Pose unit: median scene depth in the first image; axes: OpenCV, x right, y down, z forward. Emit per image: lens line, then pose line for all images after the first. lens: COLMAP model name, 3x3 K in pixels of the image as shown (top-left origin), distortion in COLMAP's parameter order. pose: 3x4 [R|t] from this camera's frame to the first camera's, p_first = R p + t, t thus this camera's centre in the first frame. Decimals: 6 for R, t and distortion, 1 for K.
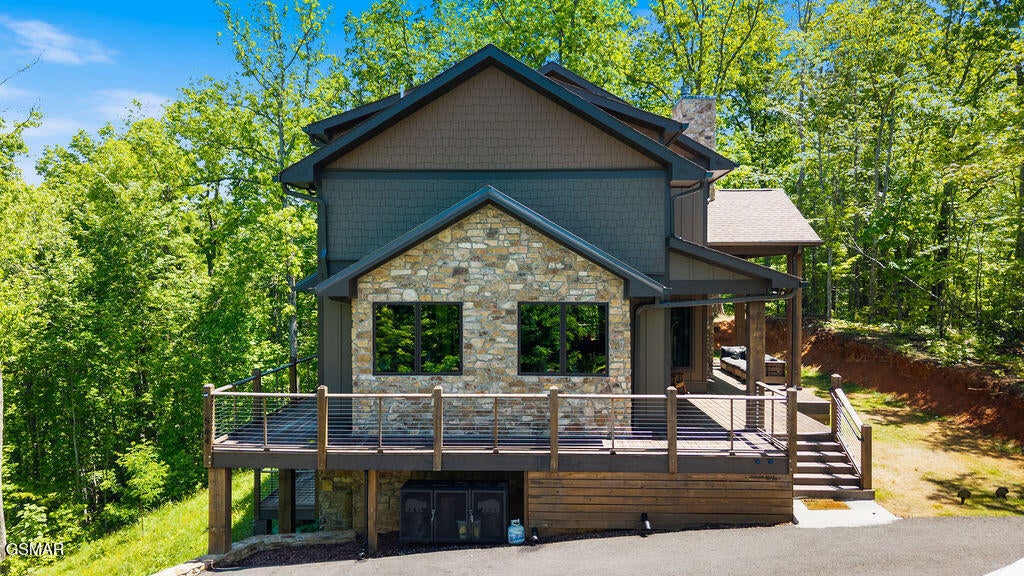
lens RADIAL K [[682.8, 0, 512.0], [0, 682.8, 288.0], [0, 0, 1]] dist [0.076421, -0.000402]
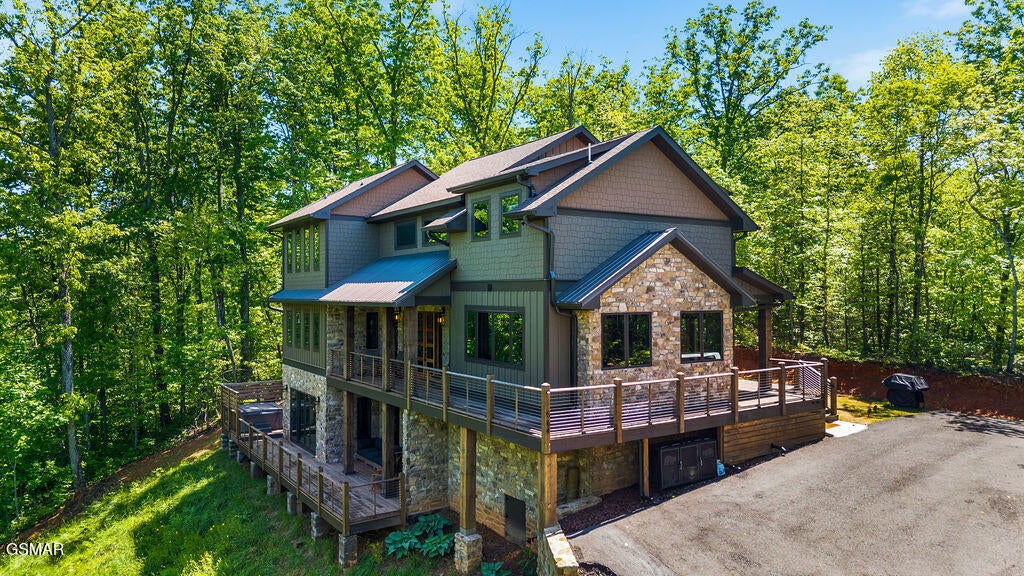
lens RADIAL K [[687.6, 0, 512.0], [0, 687.6, 288.0], [0, 0, 1]] dist [0.019145, -0.002324]
pose [[0.820881, 0.001446, 0.571097, -1.078660], [0.013491, 0.999669, -0.021922, -0.000649], [-0.570939, 0.025700, 0.820590, 0.038733]]
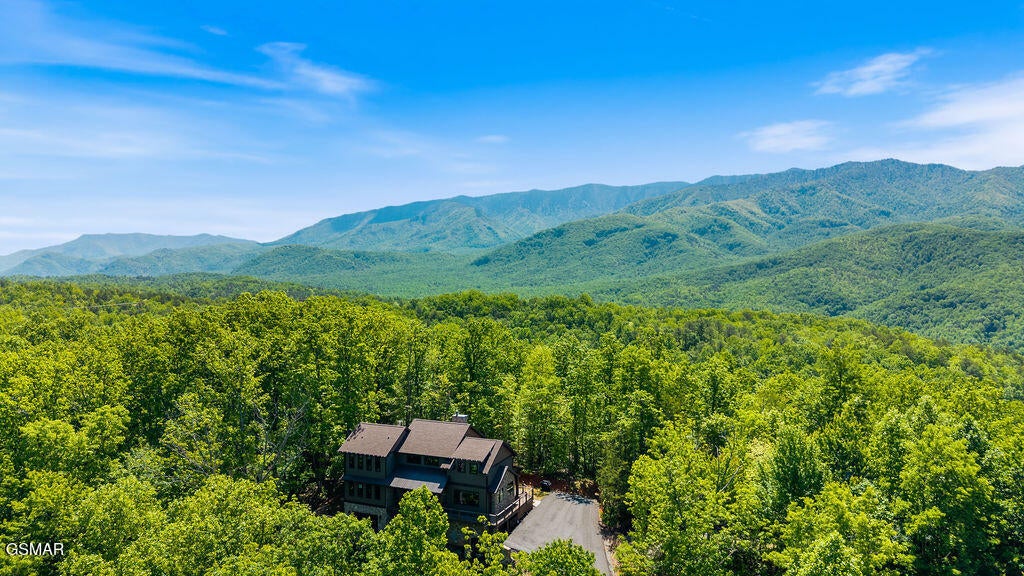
lens RADIAL K [[687.6, 0, 512.0], [0, 687.6, 288.0], [0, 0, 1]] dist [0.019145, -0.002324]
pose [[0.389739, -0.007372, 0.920896, -5.302257], [0.020206, 0.999796, -0.000548, -1.626750], [-0.920703, 0.018821, 0.389809, -1.333994]]
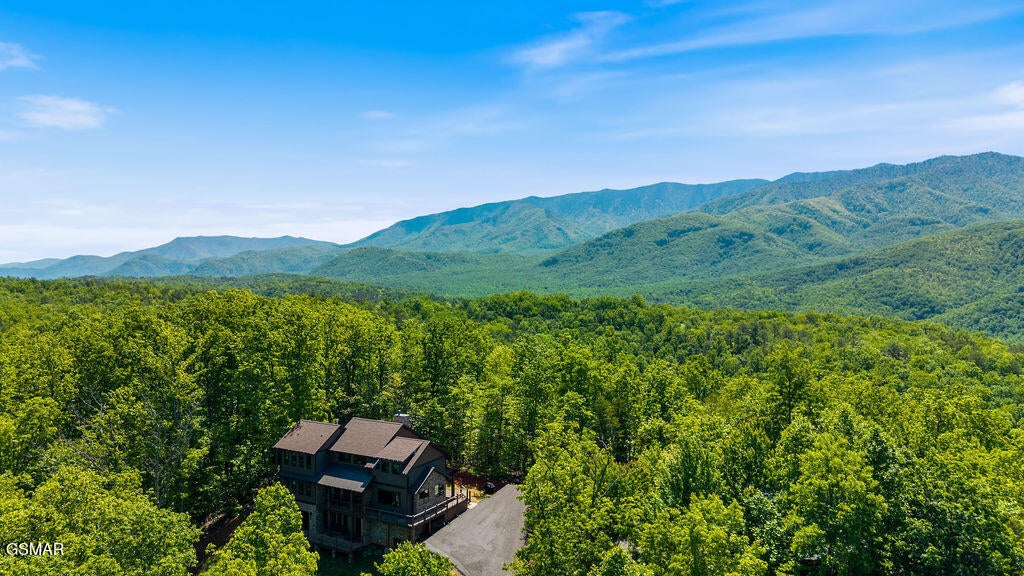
lens RADIAL K [[687.6, 0, 512.0], [0, 687.6, 288.0], [0, 0, 1]] dist [0.019145, -0.002324]
pose [[0.484688, -0.005066, 0.874672, -4.683087], [0.017466, 0.999840, -0.003887, -1.586371], [-0.874513, 0.017161, 0.484699, -2.372351]]
